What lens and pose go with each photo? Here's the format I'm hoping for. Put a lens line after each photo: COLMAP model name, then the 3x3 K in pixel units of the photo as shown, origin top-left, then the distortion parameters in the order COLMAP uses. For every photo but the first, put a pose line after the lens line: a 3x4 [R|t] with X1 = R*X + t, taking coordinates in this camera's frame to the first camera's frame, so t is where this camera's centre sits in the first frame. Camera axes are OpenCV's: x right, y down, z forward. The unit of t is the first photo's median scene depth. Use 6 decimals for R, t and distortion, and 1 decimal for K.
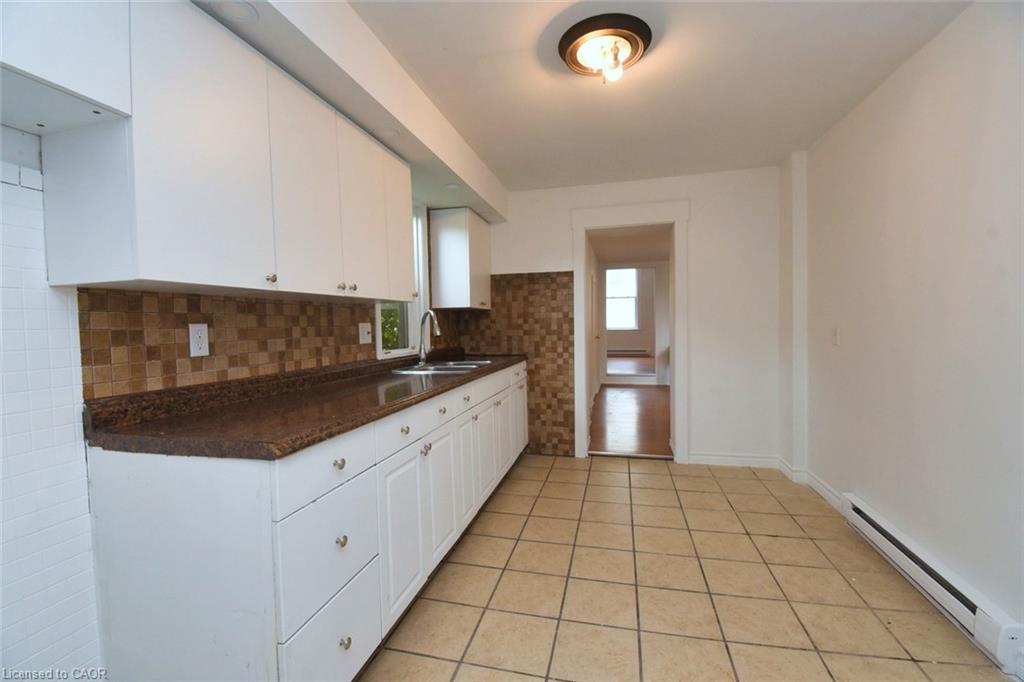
lens RADIAL K [[454.8, 0, 510.7], [0, 454.8, 339.4], [0, 0, 1]] dist [0.006495, -0.018326]
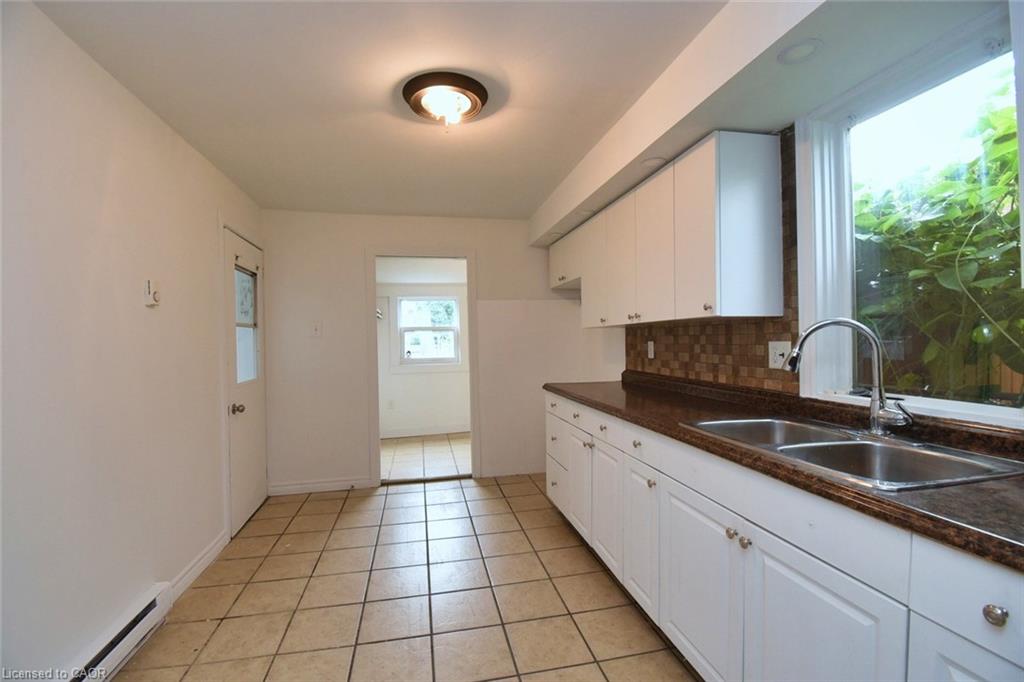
lens RADIAL K [[454.8, 0, 514.8], [0, 454.8, 344.6], [0, 0, 1]] dist [0.006495, -0.018326]
pose [[-0.899201, 0.046286, -0.435081, 0.424303], [0.025856, 0.998272, 0.052763, -0.088246], [0.436772, 0.036195, -0.898844, 1.608929]]
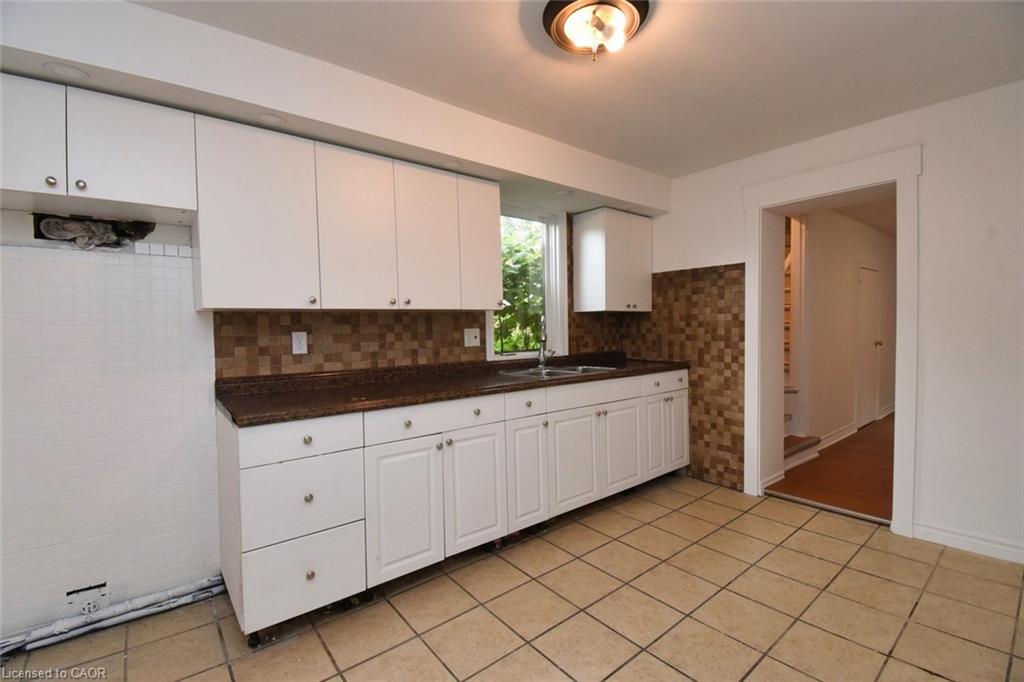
lens RADIAL K [[454.8, 0, 502.8], [0, 454.8, 339.5], [0, 0, 1]] dist [0.006495, -0.018326]
pose [[0.789407, 0.021896, -0.613480, 0.481103], [-0.018004, 0.999760, 0.012517, -0.026190], [0.613606, 0.001164, 0.789611, 0.158331]]
